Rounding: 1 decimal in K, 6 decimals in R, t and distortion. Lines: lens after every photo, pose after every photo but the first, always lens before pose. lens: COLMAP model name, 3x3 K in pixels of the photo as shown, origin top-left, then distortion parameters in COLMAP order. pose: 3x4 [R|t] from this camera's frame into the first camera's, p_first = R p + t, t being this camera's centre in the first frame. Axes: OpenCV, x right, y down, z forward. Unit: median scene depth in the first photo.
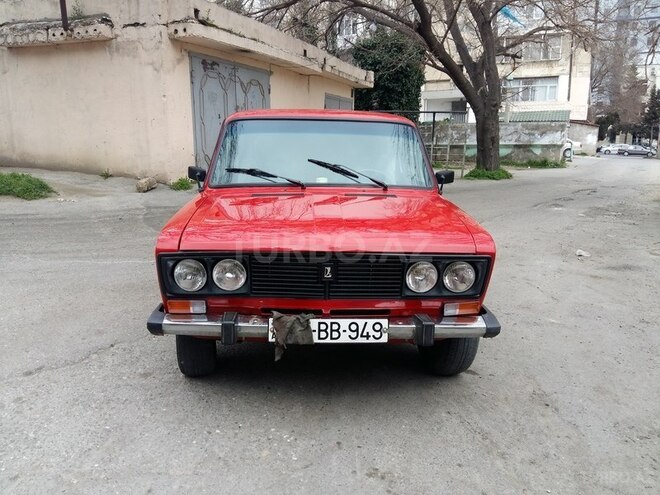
lens RADIAL K [[524.3, 0, 328.4], [0, 524.3, 245.5], [0, 0, 1]] dist [0.018410, -0.040735]
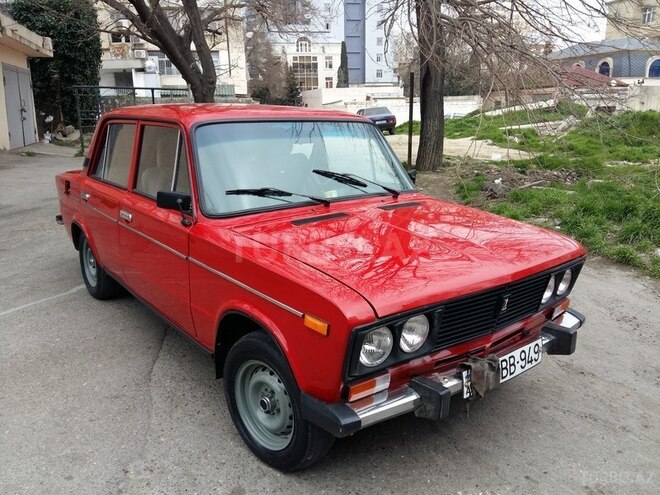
lens RADIAL K [[524.3, 0, 328.9], [0, 524.3, 248.3], [0, 0, 1]] dist [0.018410, -0.040735]
pose [[0.815211, -0.157513, 0.557334, -0.515416], [0.126672, 0.987500, 0.093803, -0.117945], [-0.565142, -0.005871, 0.824973, 0.293412]]
